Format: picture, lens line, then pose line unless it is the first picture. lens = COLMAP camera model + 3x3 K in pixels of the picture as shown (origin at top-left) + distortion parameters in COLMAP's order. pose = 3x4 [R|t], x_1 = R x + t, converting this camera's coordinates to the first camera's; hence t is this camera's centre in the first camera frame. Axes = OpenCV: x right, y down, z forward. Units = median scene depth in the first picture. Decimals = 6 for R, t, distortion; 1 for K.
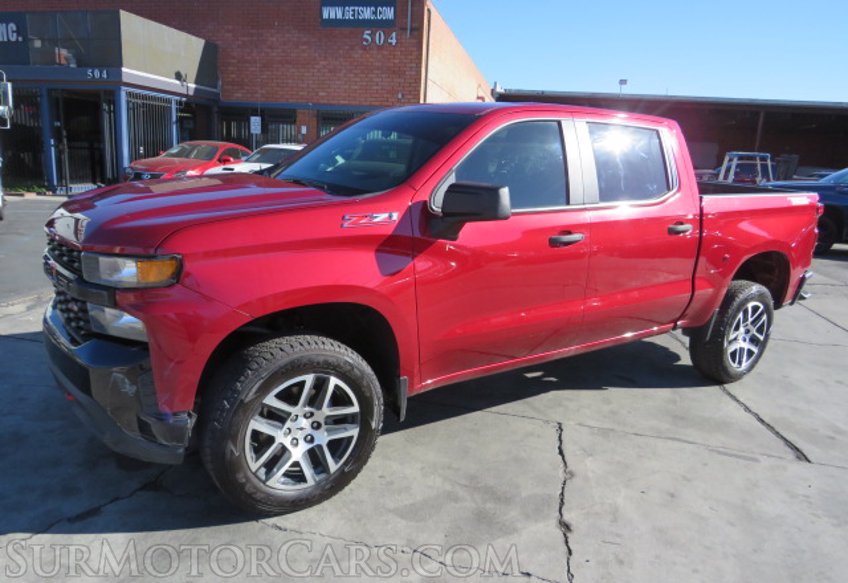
lens RADIAL K [[587.0, 0, 424.0], [0, 587.0, 291.5], [0, 0, 1]] dist [-0.027827, -0.001379]
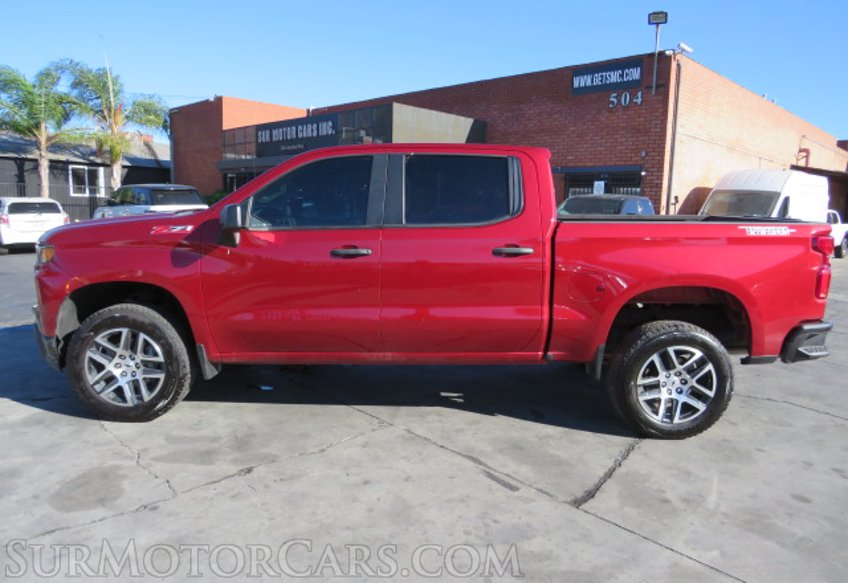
lens RADIAL K [[587.0, 0, 424.0], [0, 587.0, 291.5], [0, 0, 1]] dist [-0.027827, -0.001379]
pose [[0.843550, 0.045311, -0.535135, 0.215557], [-0.105308, 0.991046, -0.082087, 0.014886], [0.526624, 0.125598, 0.840769, 0.018345]]
